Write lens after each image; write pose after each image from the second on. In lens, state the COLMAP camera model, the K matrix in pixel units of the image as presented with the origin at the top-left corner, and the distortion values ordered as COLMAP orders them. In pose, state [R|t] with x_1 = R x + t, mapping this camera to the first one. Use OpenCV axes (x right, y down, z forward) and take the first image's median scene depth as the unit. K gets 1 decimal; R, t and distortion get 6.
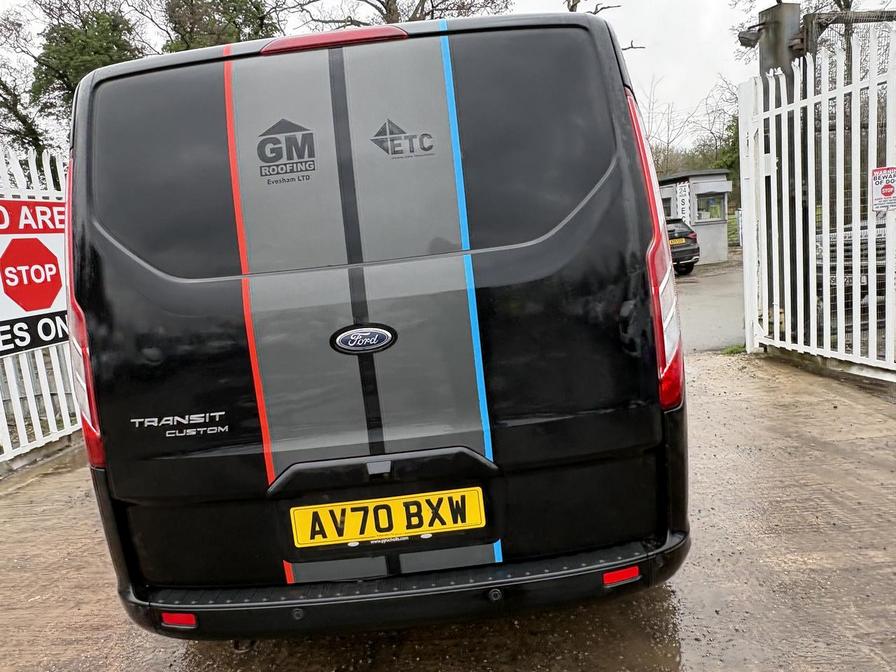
lens RADIAL K [[644.2, 0, 448.0], [0, 644.2, 336.0], [0, 0, 1]] dist [-0.001176, -0.001288]
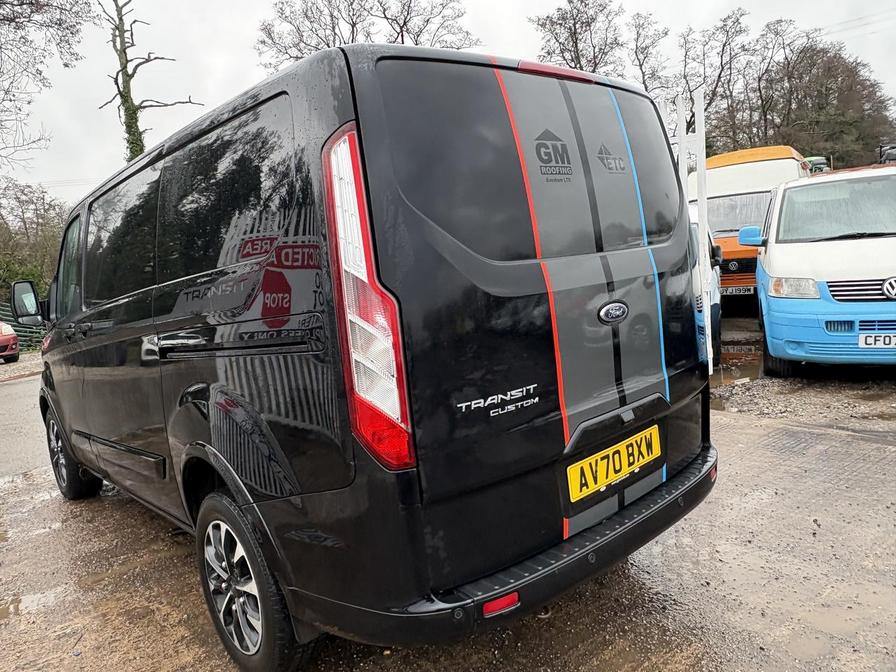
lens RADIAL K [[644.6, 0, 446.2], [0, 644.6, 328.4], [0, 0, 1]] dist [0.002804, 0.002742]
pose [[0.746528, -0.039272, 0.664194, -1.142994], [0.105216, 0.992664, -0.059564, 0.071813], [-0.656983, 0.114350, 0.745183, 0.276003]]
